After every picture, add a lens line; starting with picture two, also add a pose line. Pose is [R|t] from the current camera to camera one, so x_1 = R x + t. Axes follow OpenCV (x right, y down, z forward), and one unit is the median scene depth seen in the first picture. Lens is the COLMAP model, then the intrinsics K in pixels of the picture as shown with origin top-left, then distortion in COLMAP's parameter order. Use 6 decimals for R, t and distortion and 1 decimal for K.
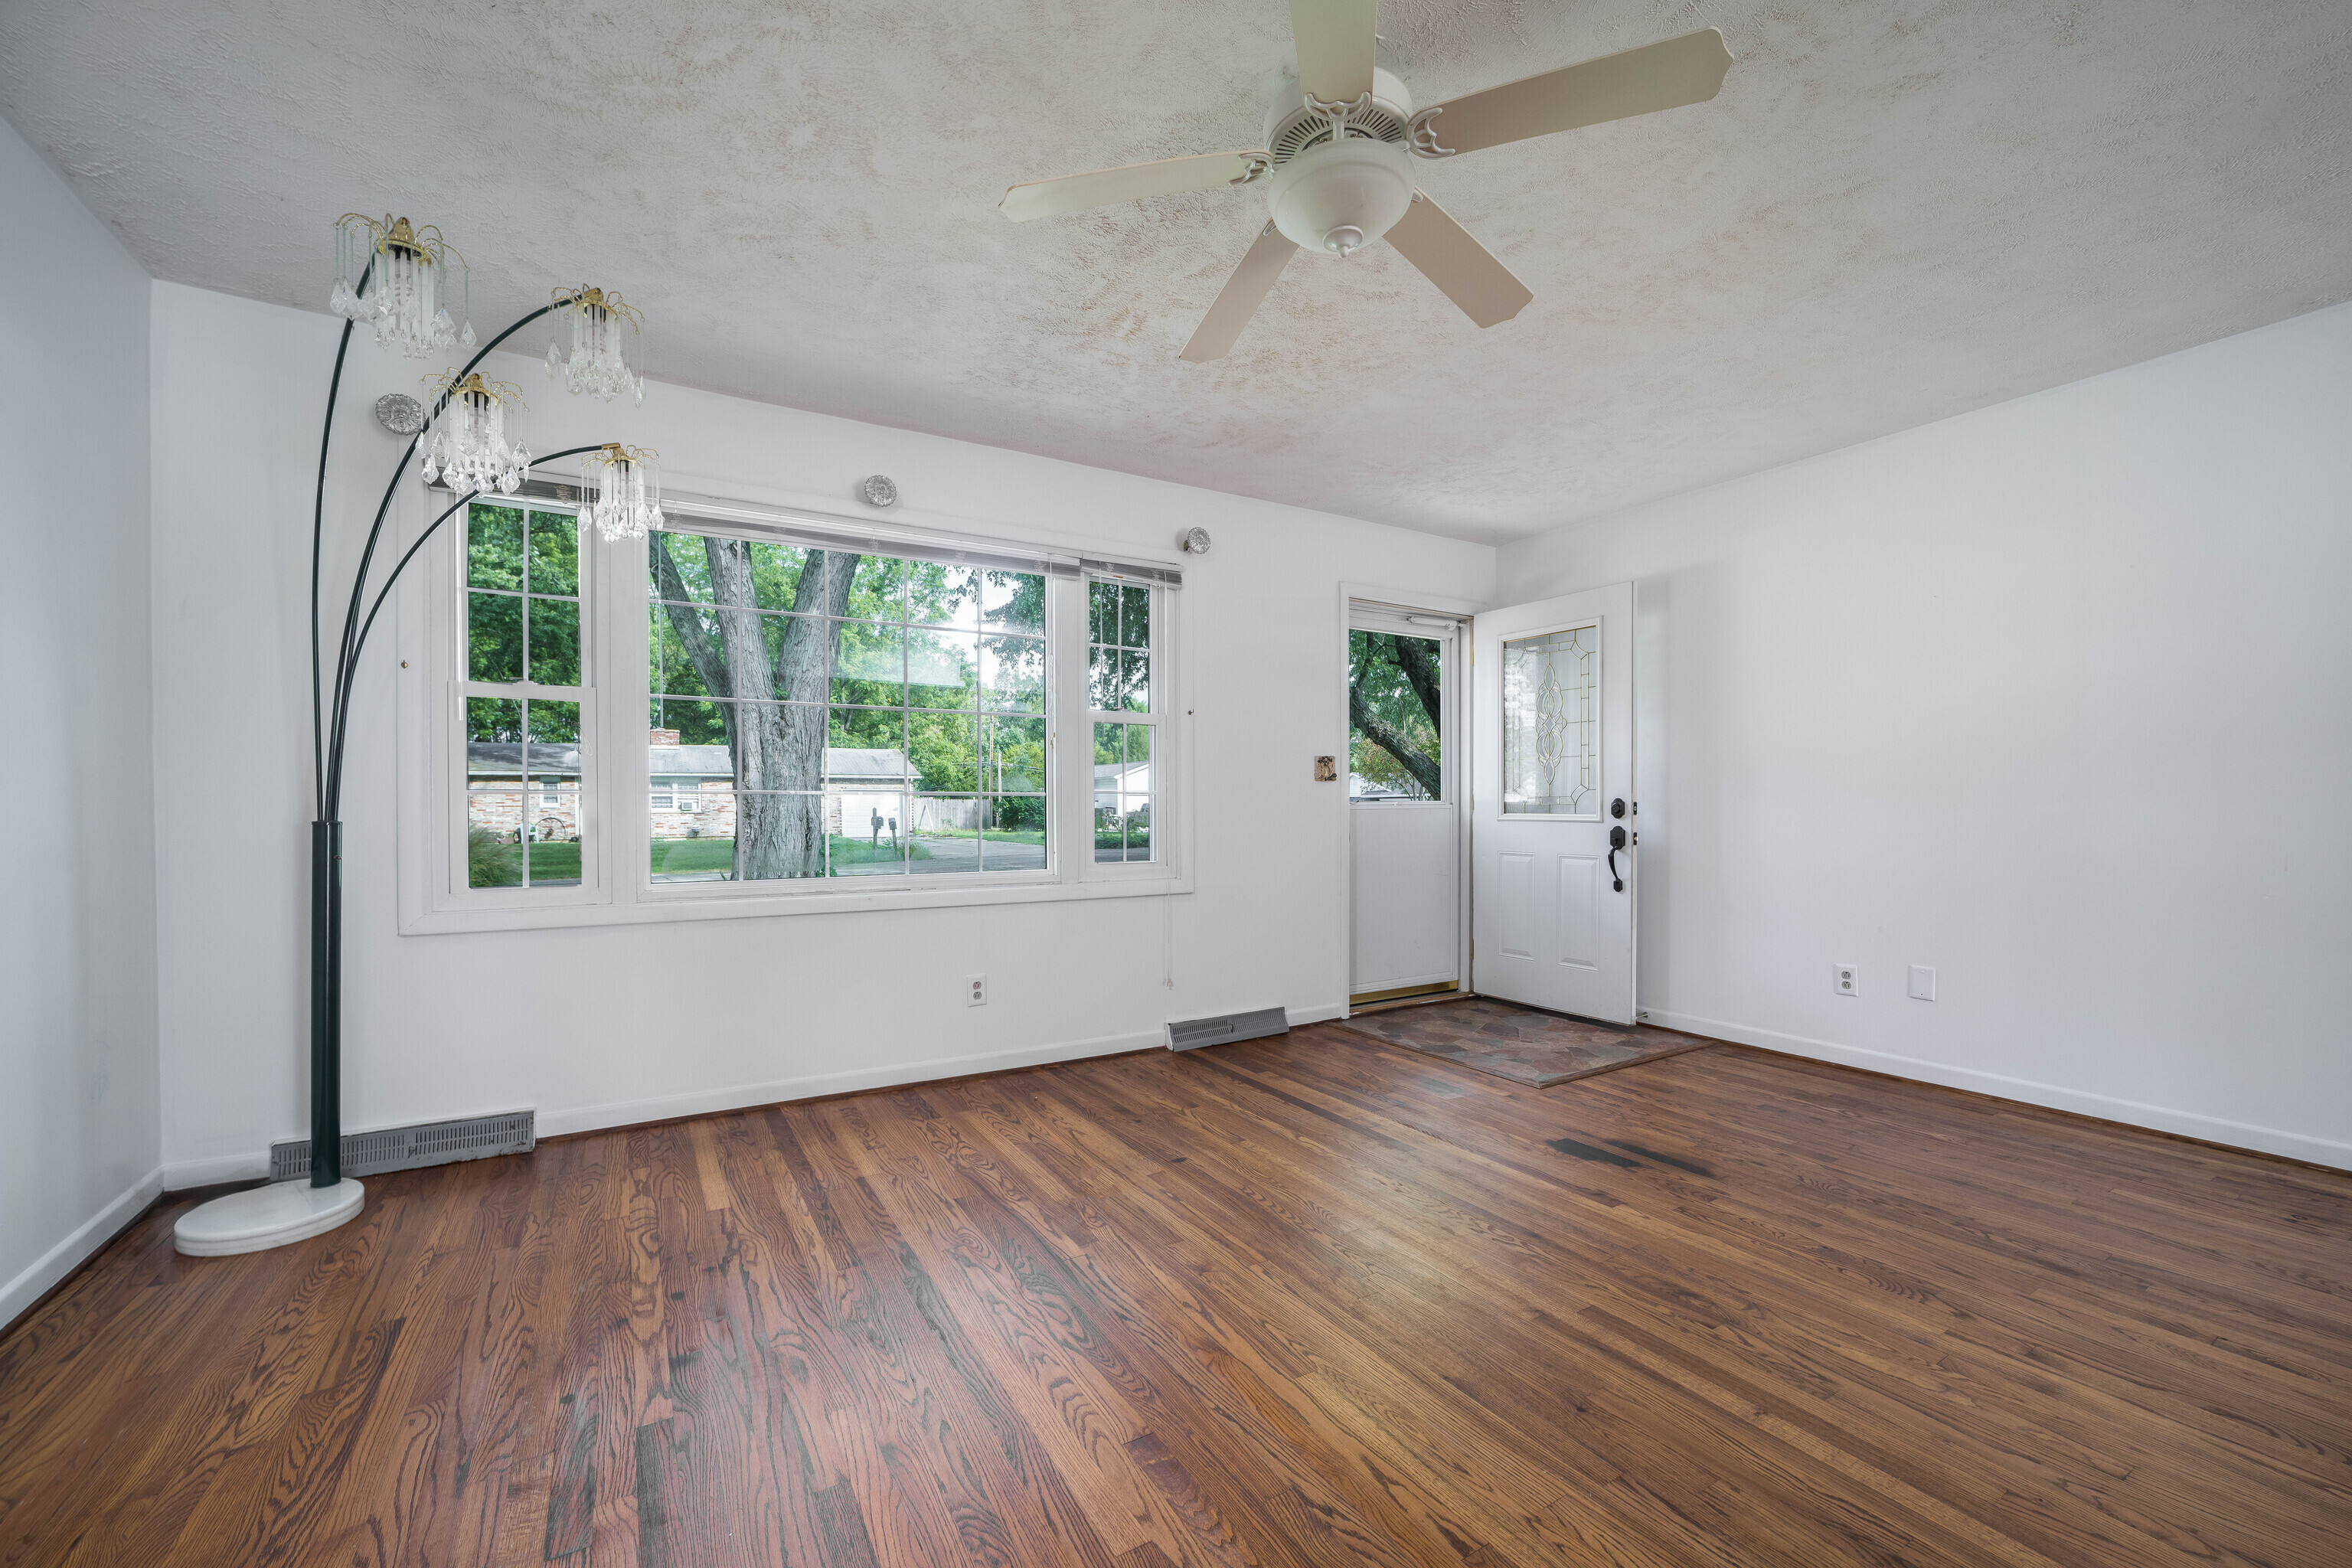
lens RADIAL K [[931.7, 0, 1183.9], [0, 931.7, 798.2], [0, 0, 1]] dist [-0.029658, 0.006481]
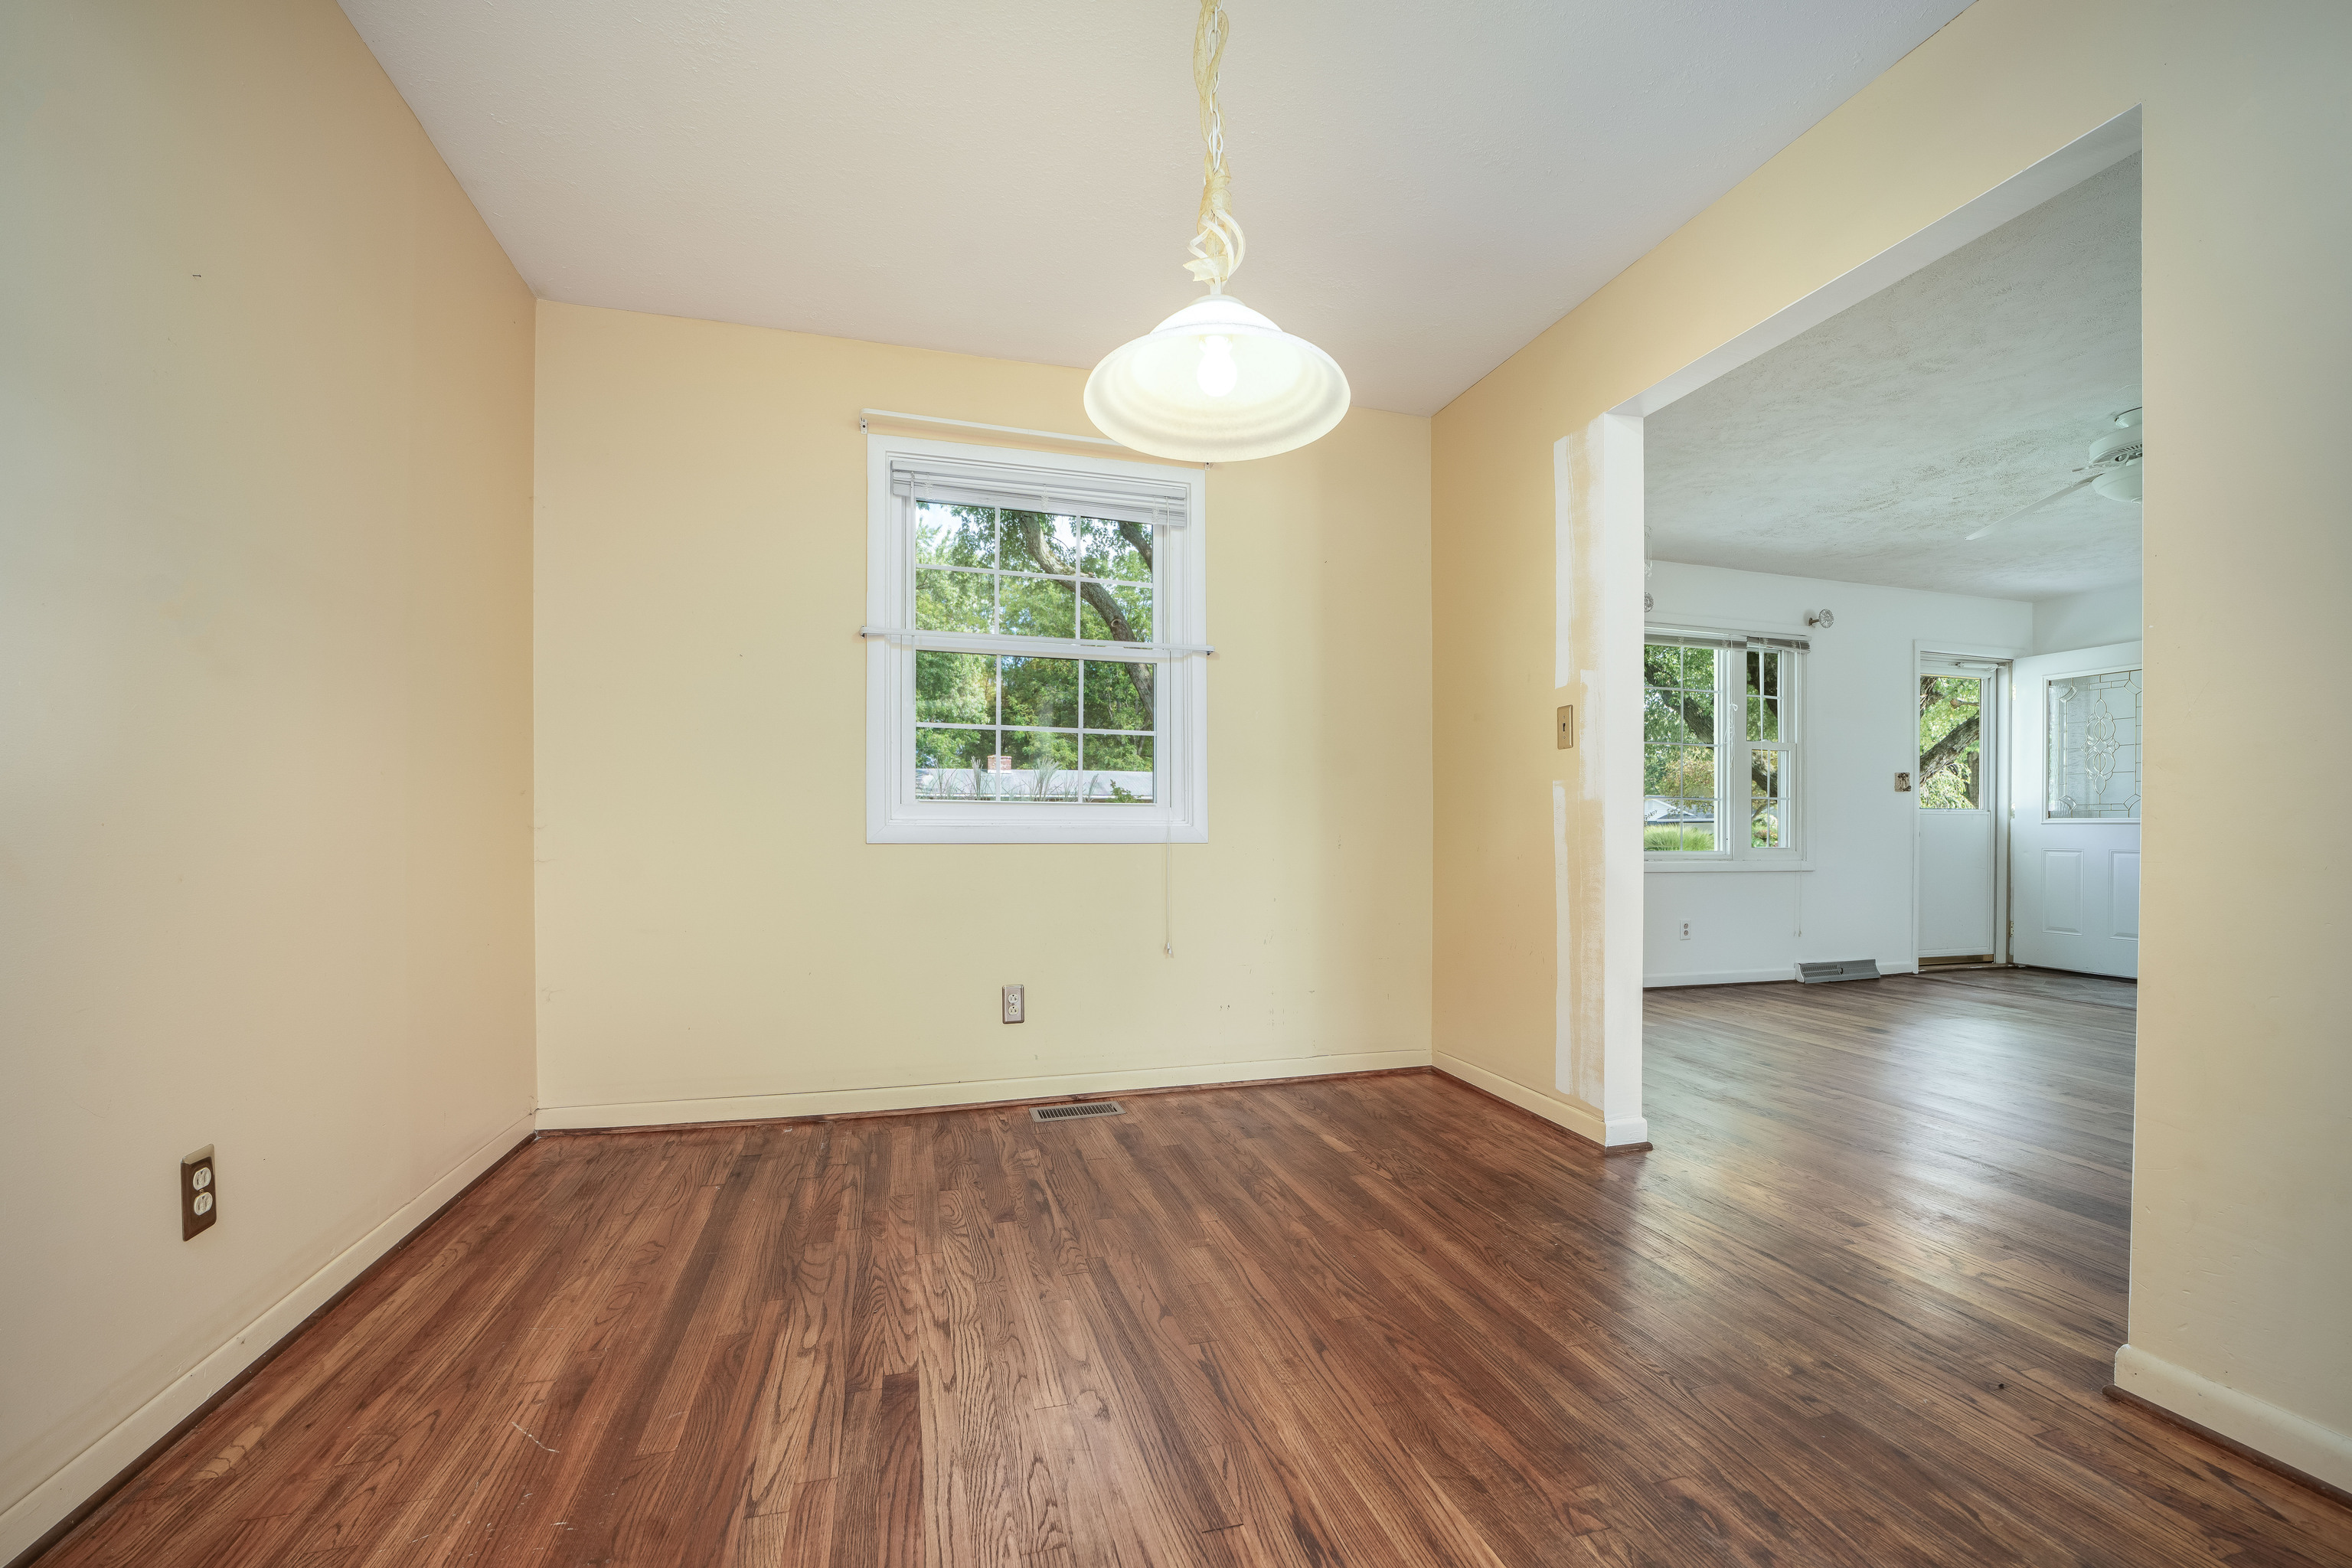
lens RADIAL K [[929.7, 0, 1166.2], [0, 929.7, 836.7], [0, 0, 1]] dist [-0.029577, 0.000106]
pose [[0.965004, 0.000378, -0.262236, -0.585159], [-0.000902, 0.999998, -0.001879, 0.055521], [0.262235, 0.002049, 0.965002, -0.590458]]
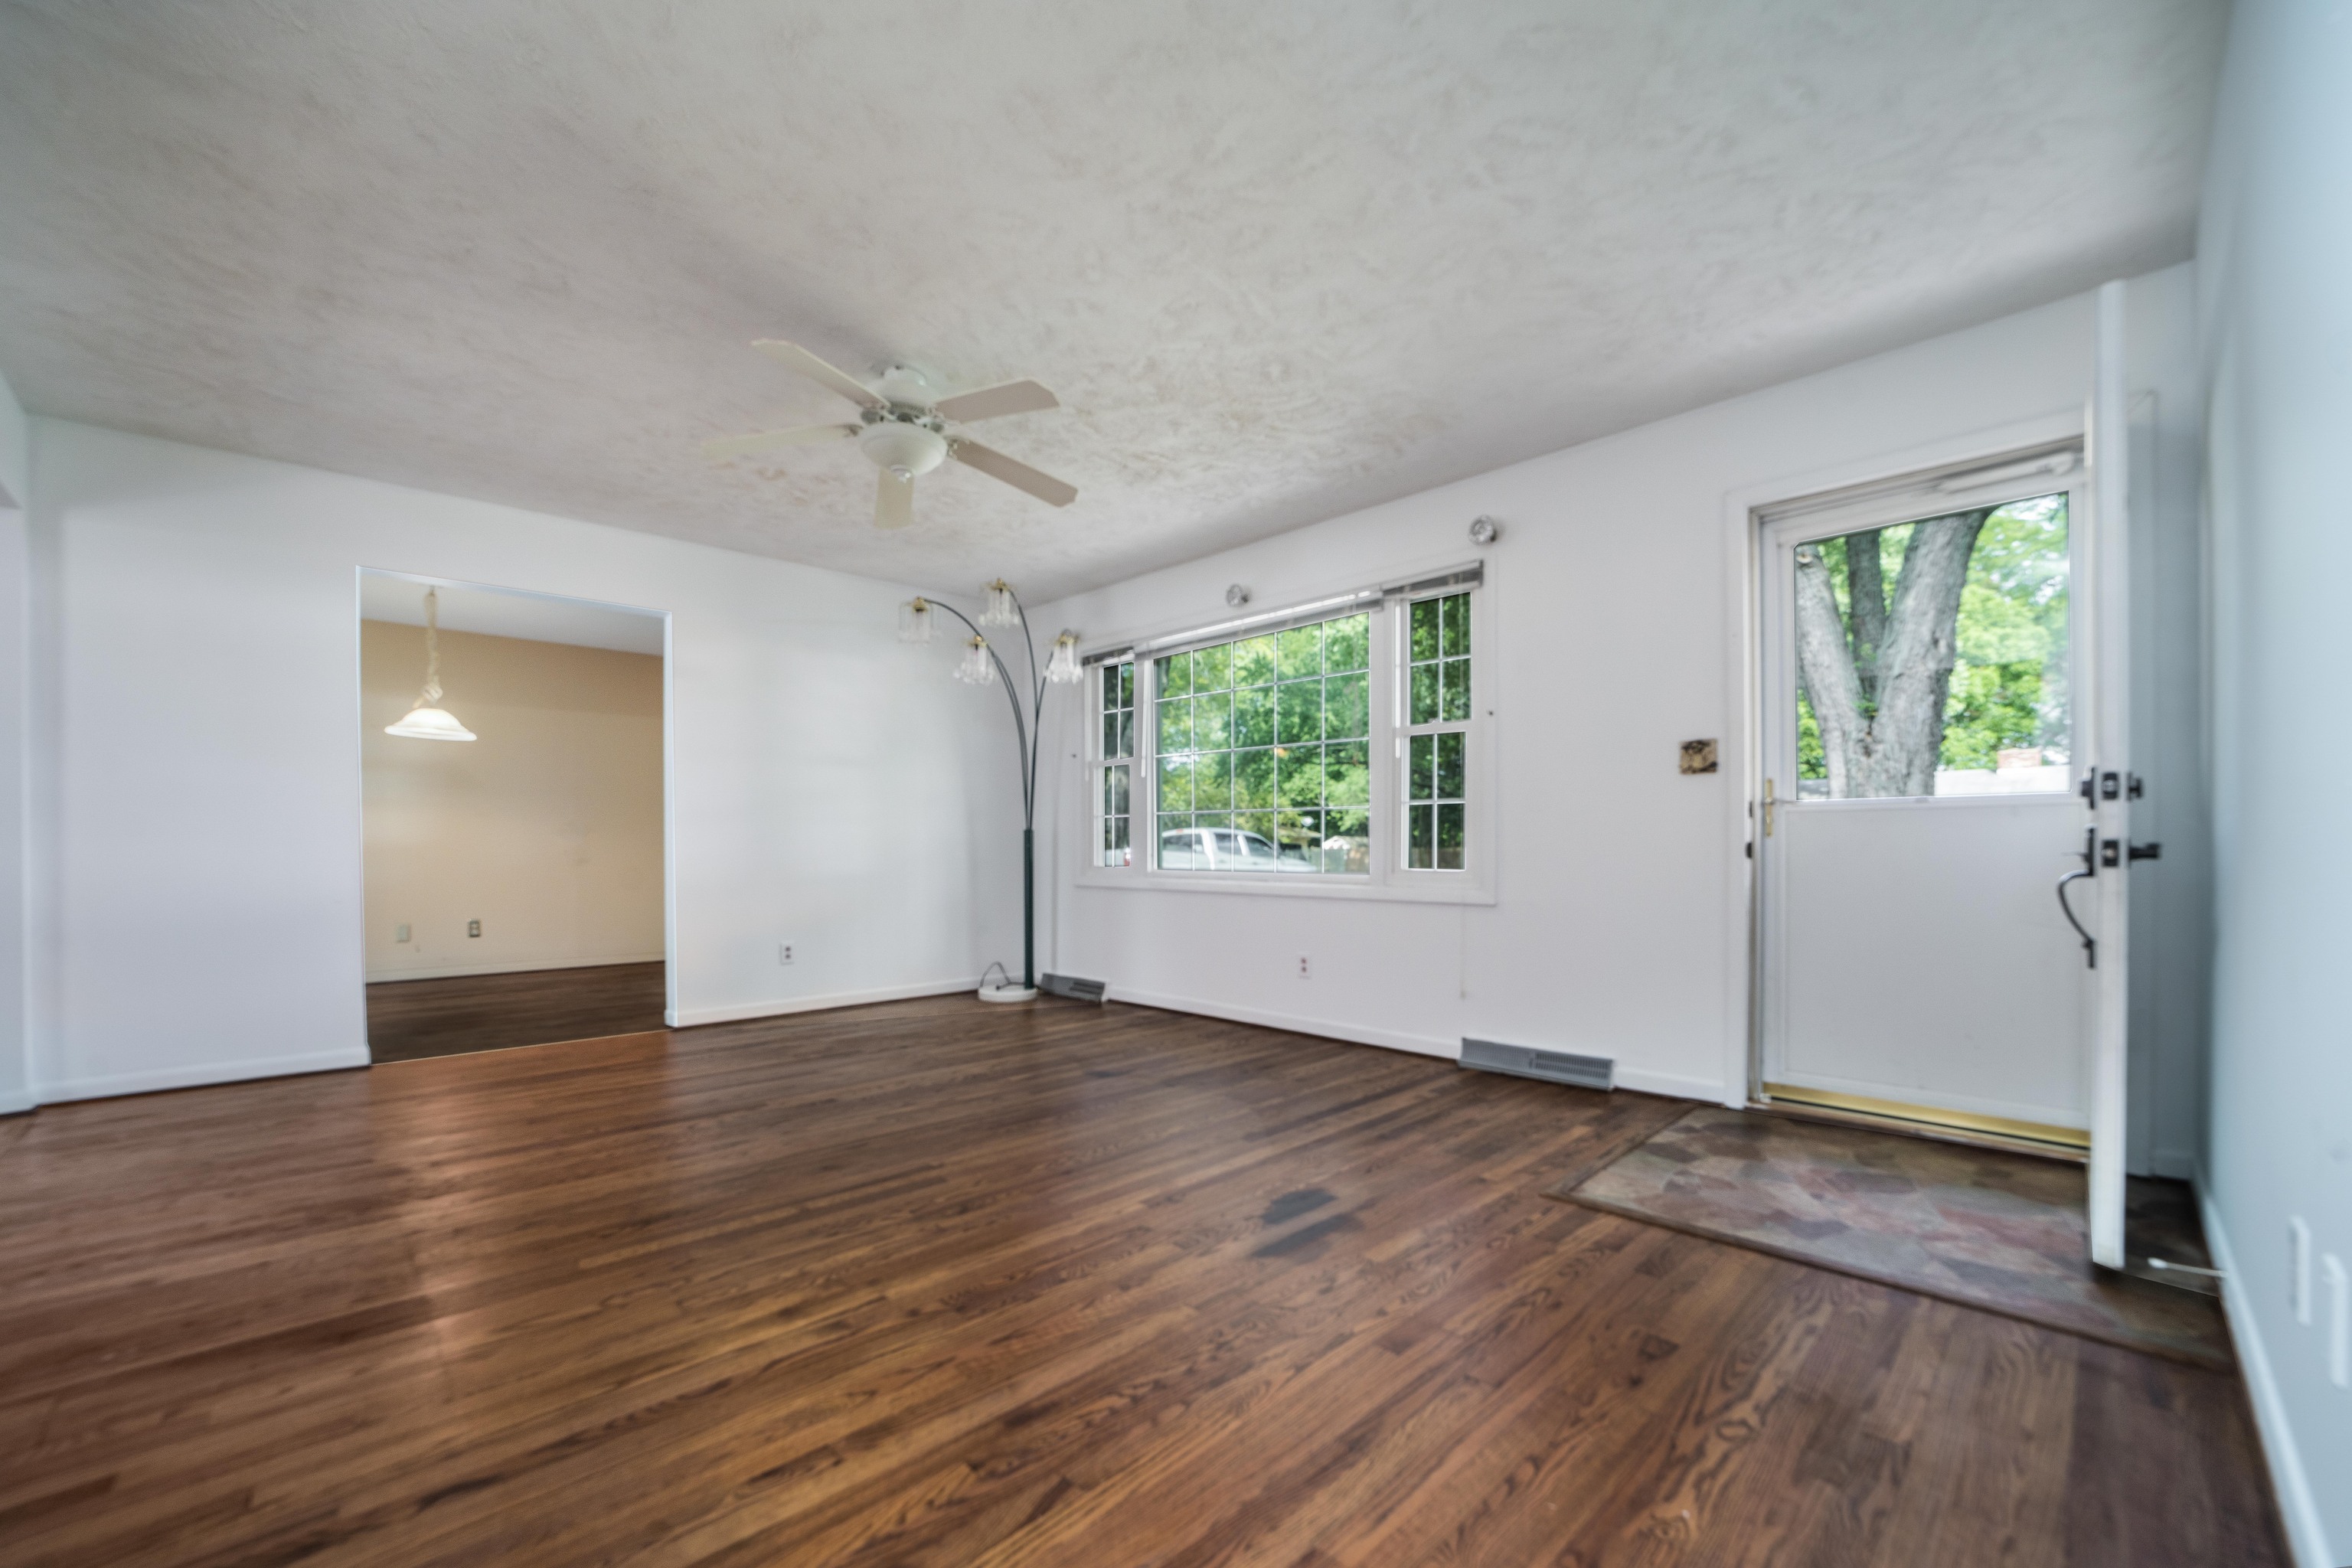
lens RADIAL K [[929.7, 0, 1166.2], [0, 929.7, 836.7], [0, 0, 1]] dist [-0.029577, 0.000106]
pose [[0.230347, -0.008507, -0.973071, 0.860433], [0.010798, 0.999923, -0.006186, 0.035210], [0.973049, -0.009082, 0.230421, 0.480228]]
